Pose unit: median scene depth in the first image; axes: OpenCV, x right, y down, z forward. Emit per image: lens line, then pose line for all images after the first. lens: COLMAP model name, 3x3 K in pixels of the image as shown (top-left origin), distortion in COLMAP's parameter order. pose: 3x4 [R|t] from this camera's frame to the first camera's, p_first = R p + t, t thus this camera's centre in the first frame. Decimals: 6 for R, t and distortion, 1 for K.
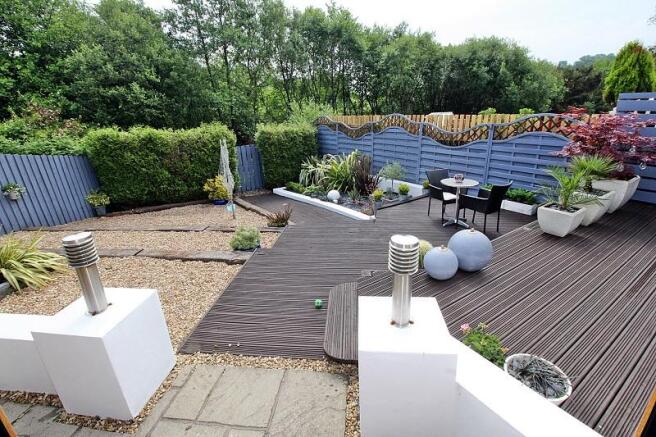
lens RADIAL K [[305.8, 0, 330.0], [0, 305.8, 214.6], [0, 0, 1]] dist [0.002192, -0.012799]
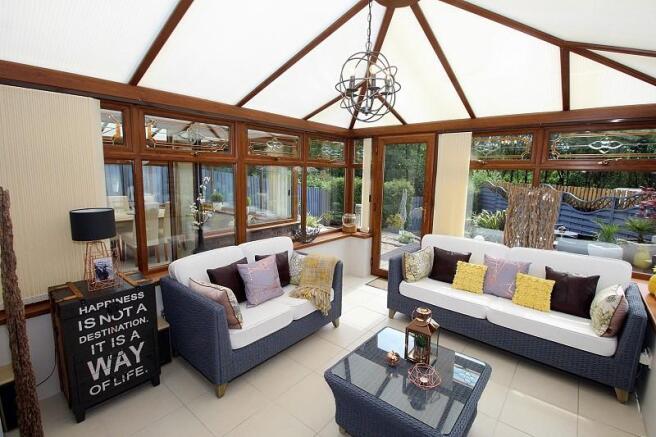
lens RADIAL K [[305.8, 0, 330.0], [0, 305.8, 214.6], [0, 0, 1]] dist [0.002192, -0.012799]
pose [[0.835981, 0.139724, -0.530671, 0.151353], [-0.235802, 0.964675, -0.117469, 0.131266], [0.495512, 0.223335, 0.839398, -0.410454]]
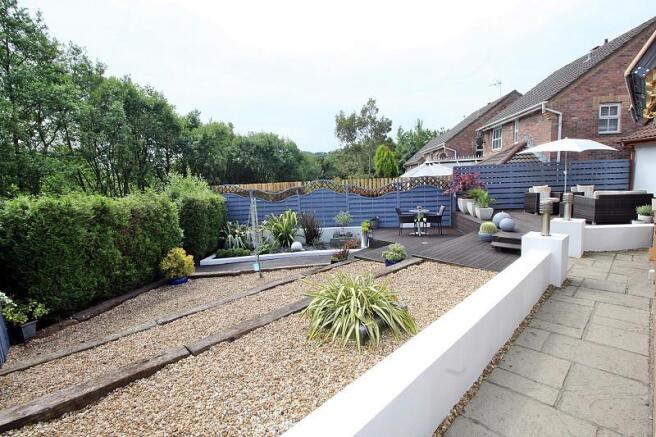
lens RADIAL K [[305.8, 0, 330.0], [0, 305.8, 214.6], [0, 0, 1]] dist [0.002192, -0.012799]
pose [[0.639187, -0.075030, 0.765382, -0.755300], [0.266797, 0.955055, -0.129185, 0.004693], [-0.721290, 0.286775, 0.630477, 0.140354]]
